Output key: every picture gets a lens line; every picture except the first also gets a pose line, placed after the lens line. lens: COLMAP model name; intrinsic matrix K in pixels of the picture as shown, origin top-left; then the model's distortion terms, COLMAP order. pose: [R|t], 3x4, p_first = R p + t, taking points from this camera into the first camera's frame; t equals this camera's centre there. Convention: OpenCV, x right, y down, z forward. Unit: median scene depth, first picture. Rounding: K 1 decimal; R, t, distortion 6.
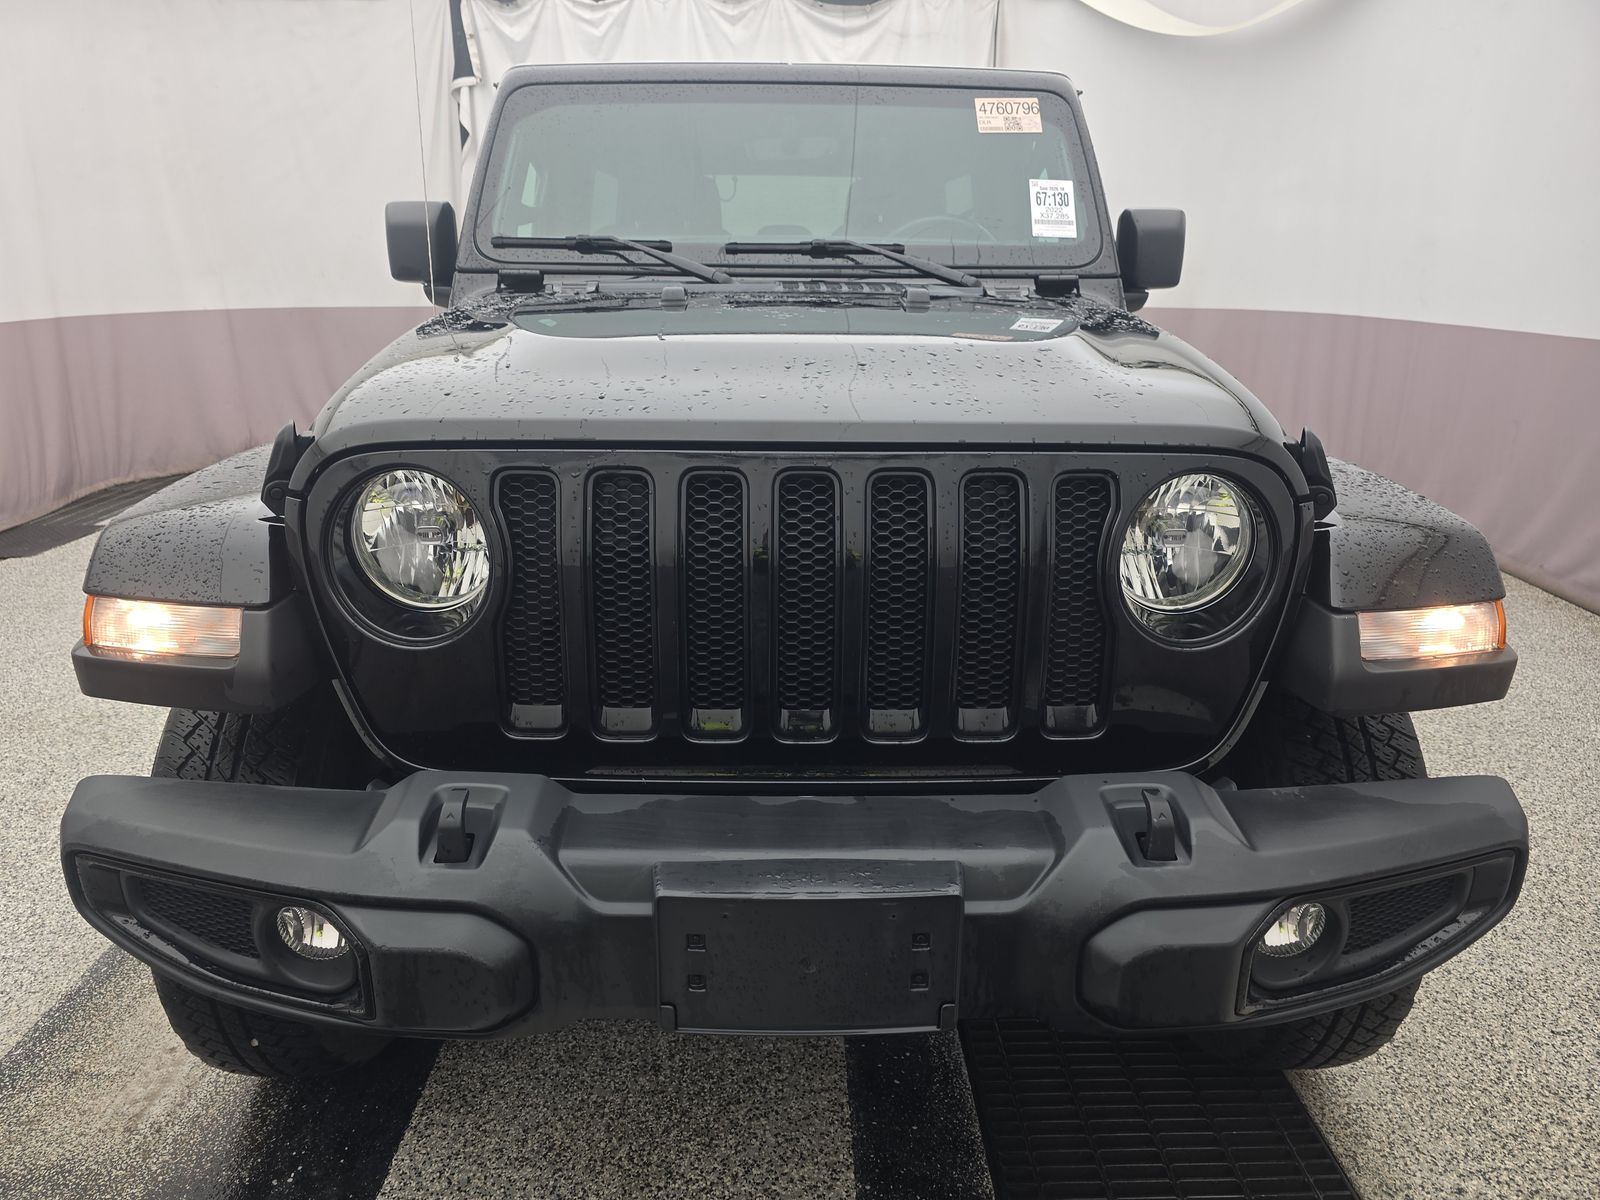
lens RADIAL K [[1076.3, 0, 811.8], [0, 1076.3, 601.0], [0, 0, 1]] dist [0.029225, -0.019626]
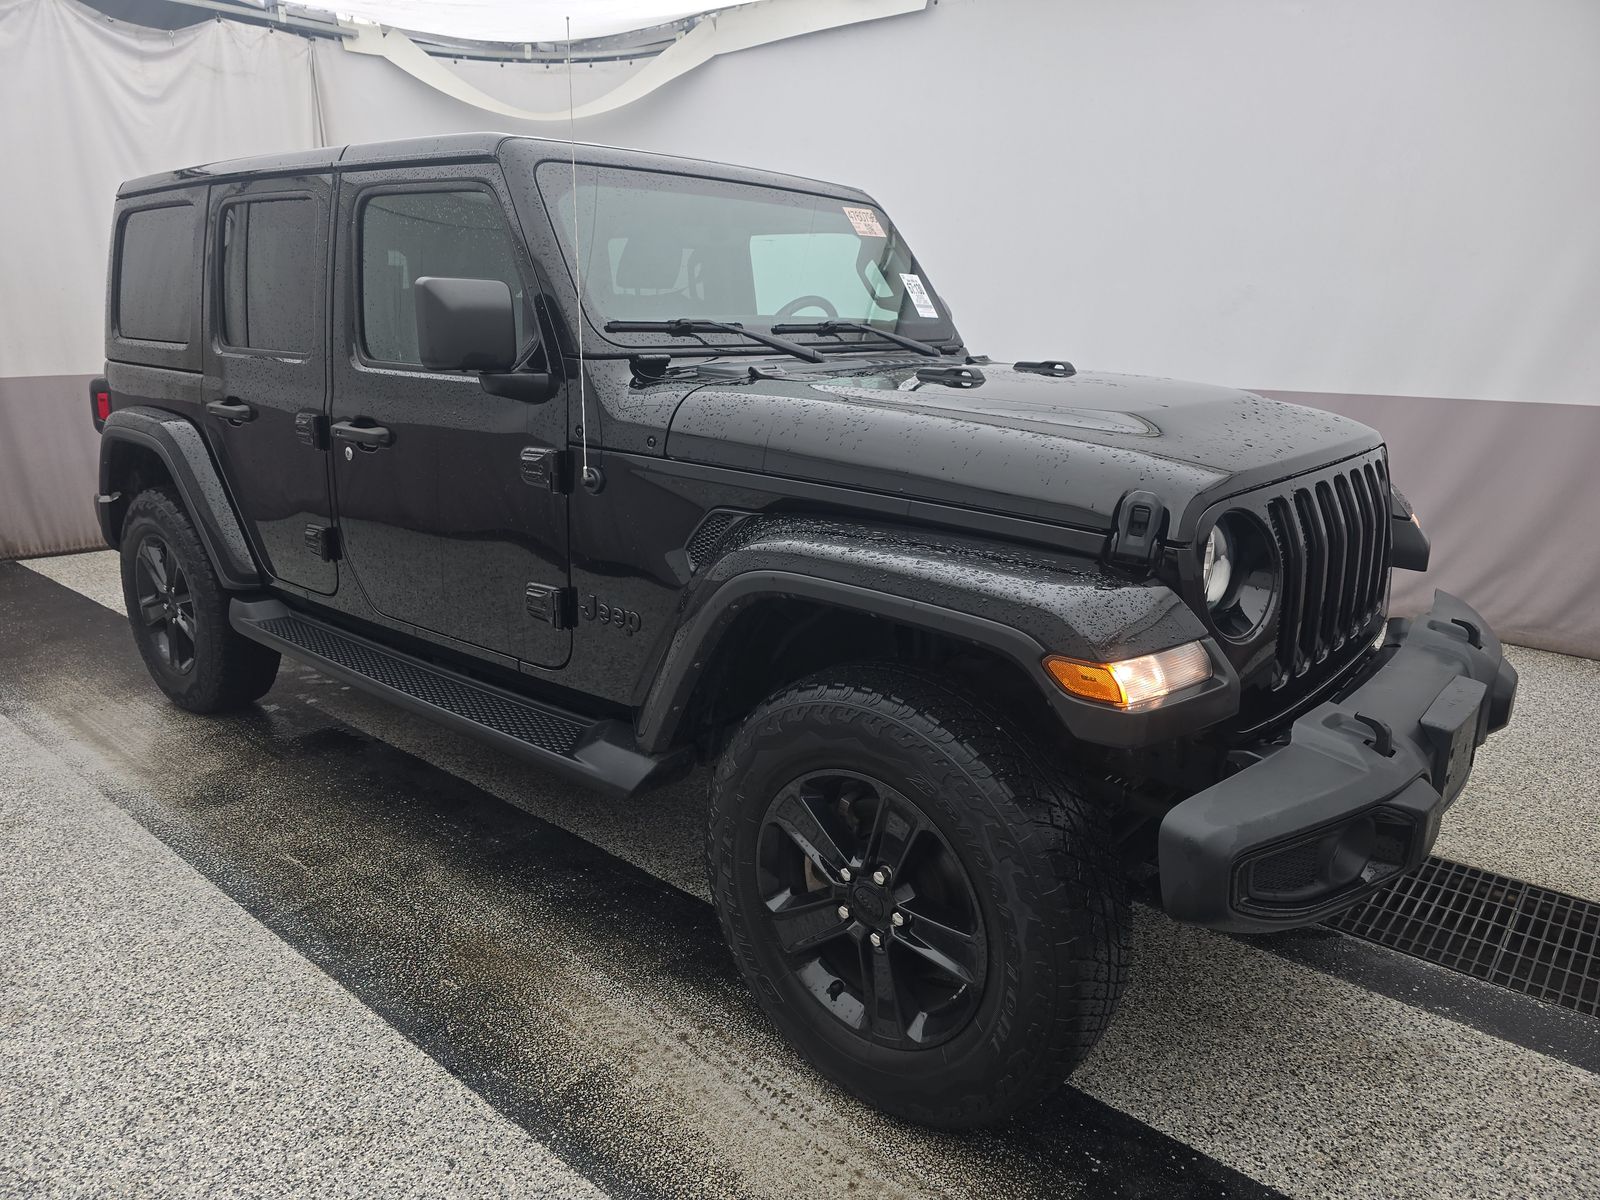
lens RADIAL K [[1076.3, 0, 804.5], [0, 1076.3, 592.5], [0, 0, 1]] dist [0.029225, -0.019626]
pose [[0.661077, -0.192178, 0.725290, -0.333876], [0.223611, 0.973179, 0.054046, -0.041538], [-0.716223, 0.126454, 0.686319, 0.088999]]
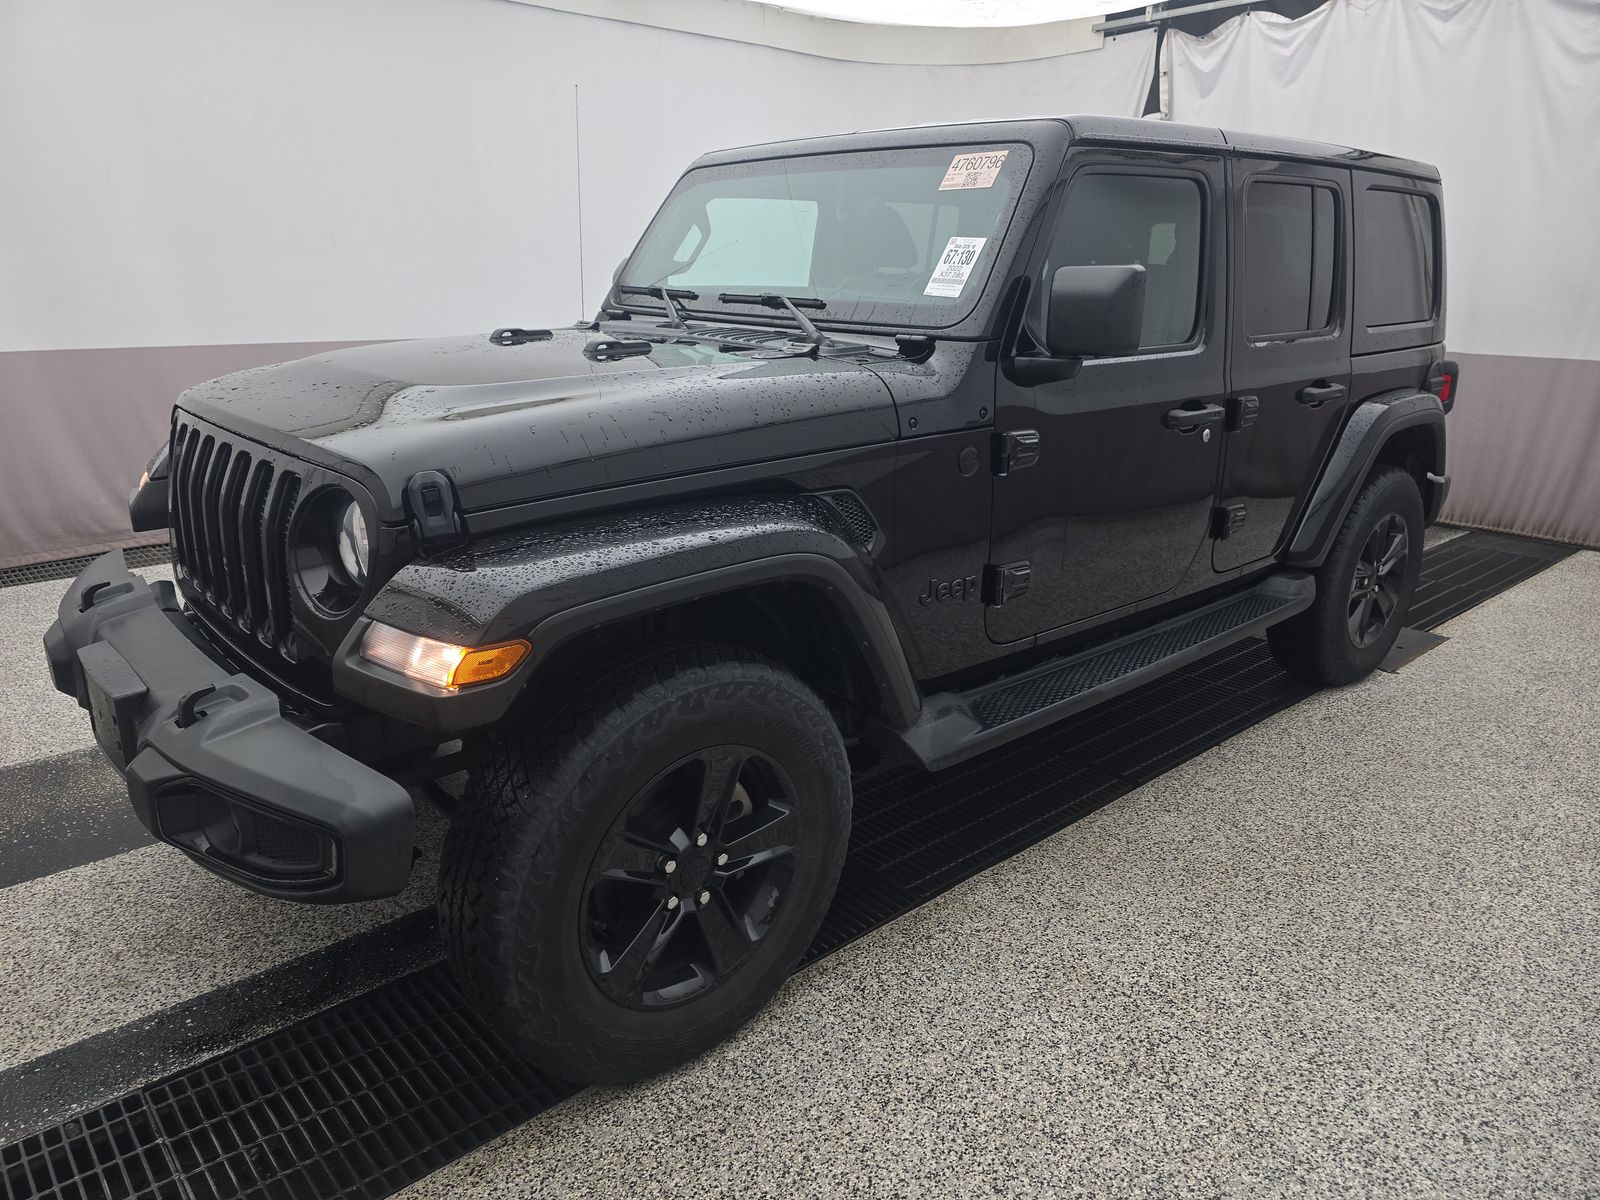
lens RADIAL K [[1076.3, 0, 791.7], [0, 1076.3, 601.7], [0, 0, 1]] dist [0.029225, -0.019626]
pose [[0.652073, 0.230402, -0.722299, 0.336771], [-0.239154, 0.966573, 0.092420, -0.047280], [0.719448, 0.112476, 0.685378, 0.097888]]
